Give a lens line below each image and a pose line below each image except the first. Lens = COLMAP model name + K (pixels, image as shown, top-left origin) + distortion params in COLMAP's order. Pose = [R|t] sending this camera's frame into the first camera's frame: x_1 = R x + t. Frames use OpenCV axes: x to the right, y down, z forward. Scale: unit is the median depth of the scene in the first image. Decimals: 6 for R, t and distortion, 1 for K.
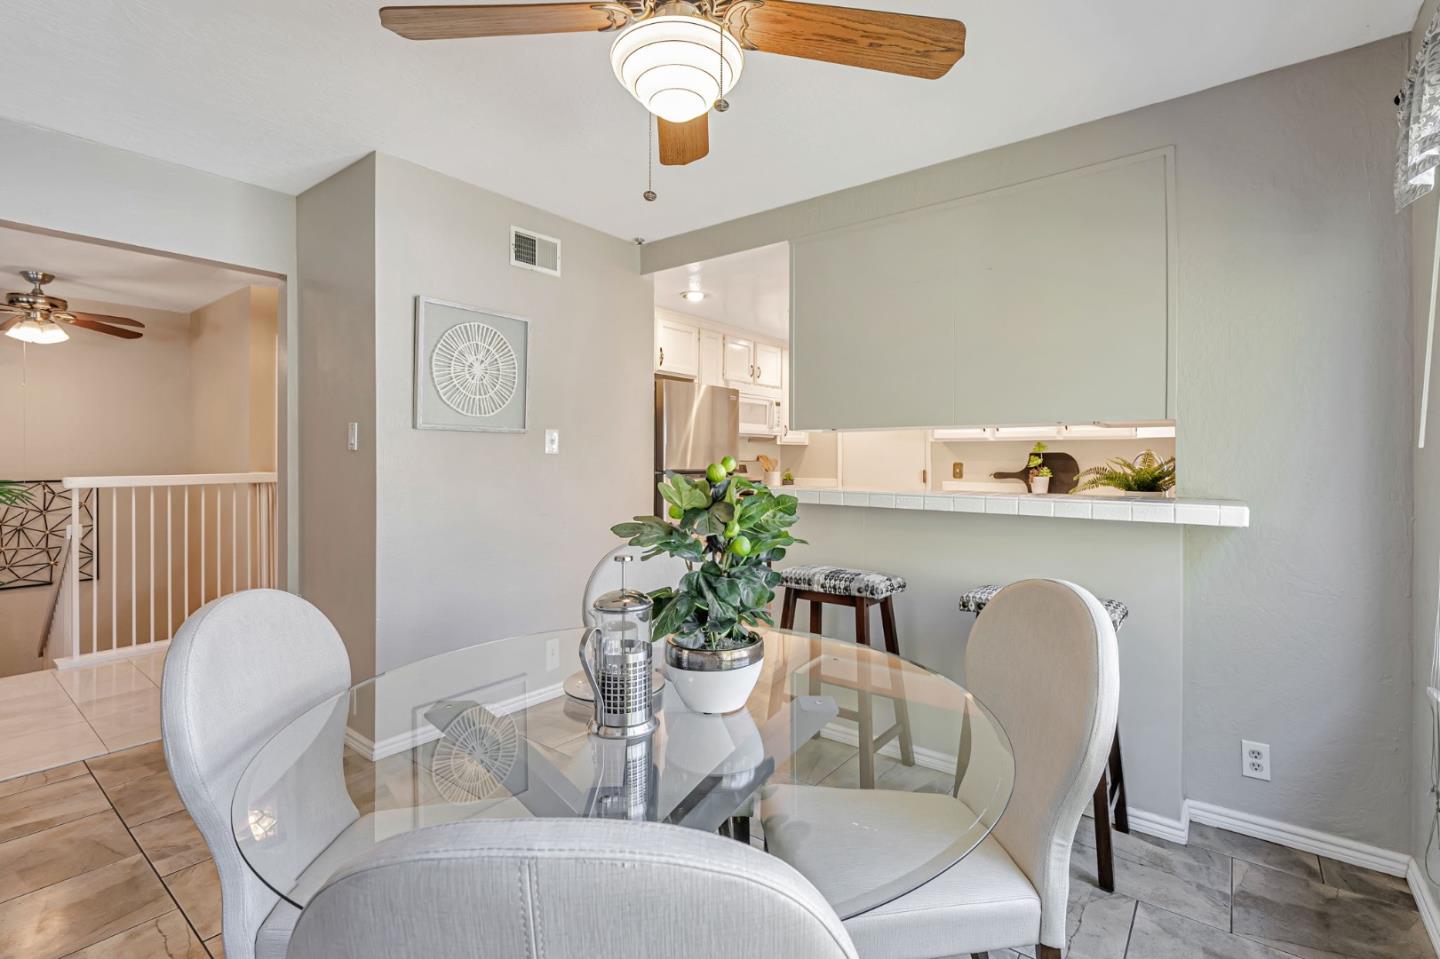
lens RADIAL K [[657.3, 0, 722.3], [0, 657.3, 467.4], [0, 0, 1]] dist [0.018150, -0.000250]
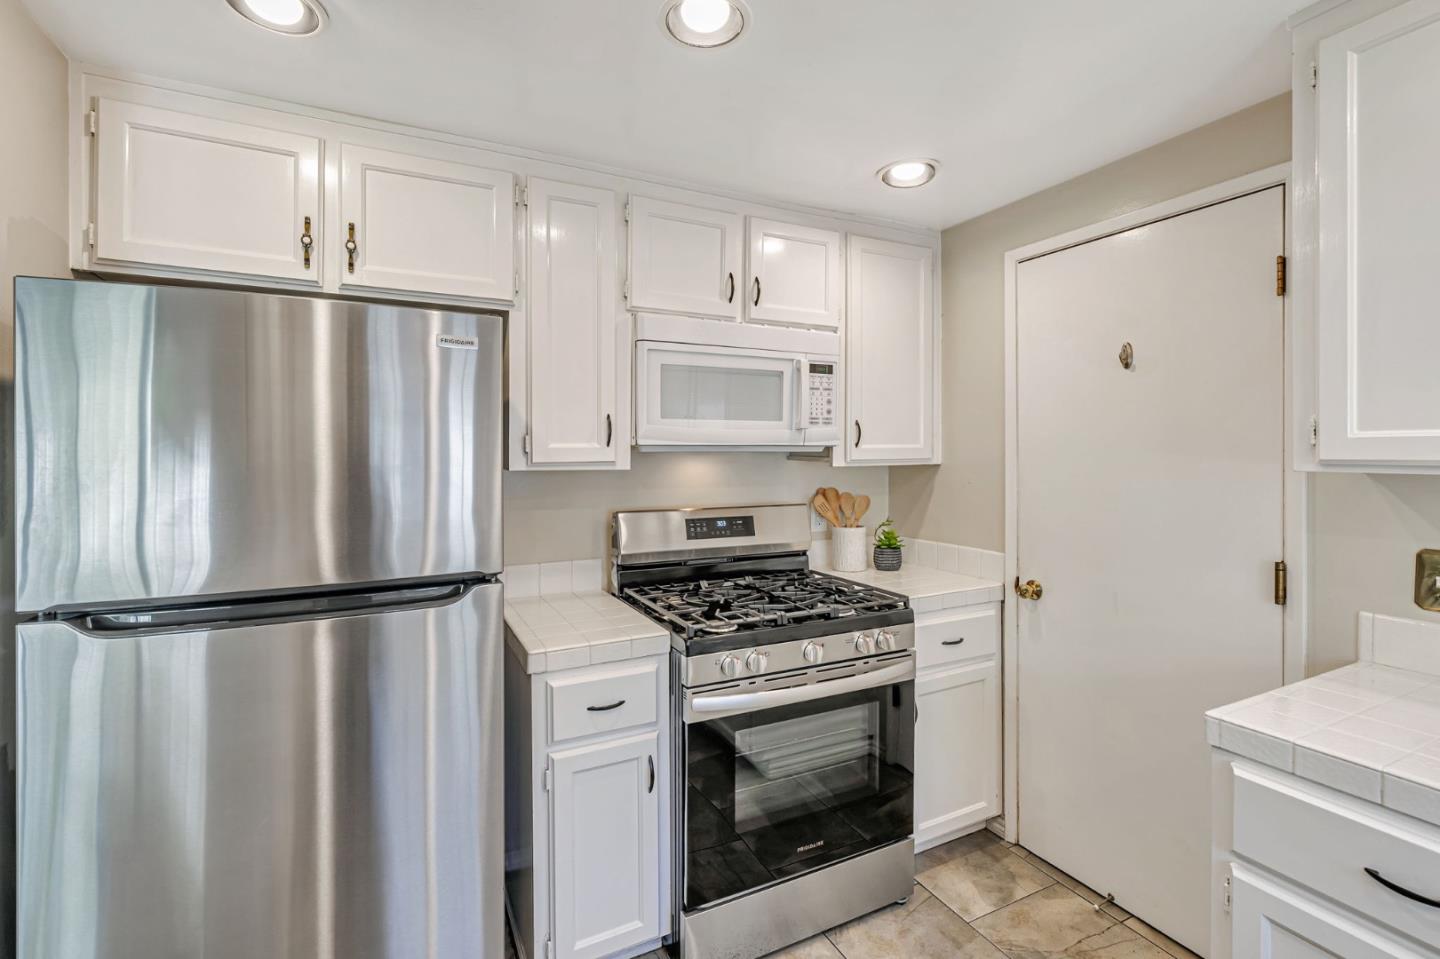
lens RADIAL K [[657.3, 0, 747.1], [0, 657.3, 457.7], [0, 0, 1]] dist [0.018150, -0.000250]
pose [[0.908657, -0.012950, -0.417342, 0.211900], [0.008764, 0.999890, -0.011944, -0.037990], [0.417451, 0.007195, 0.908671, 0.625085]]
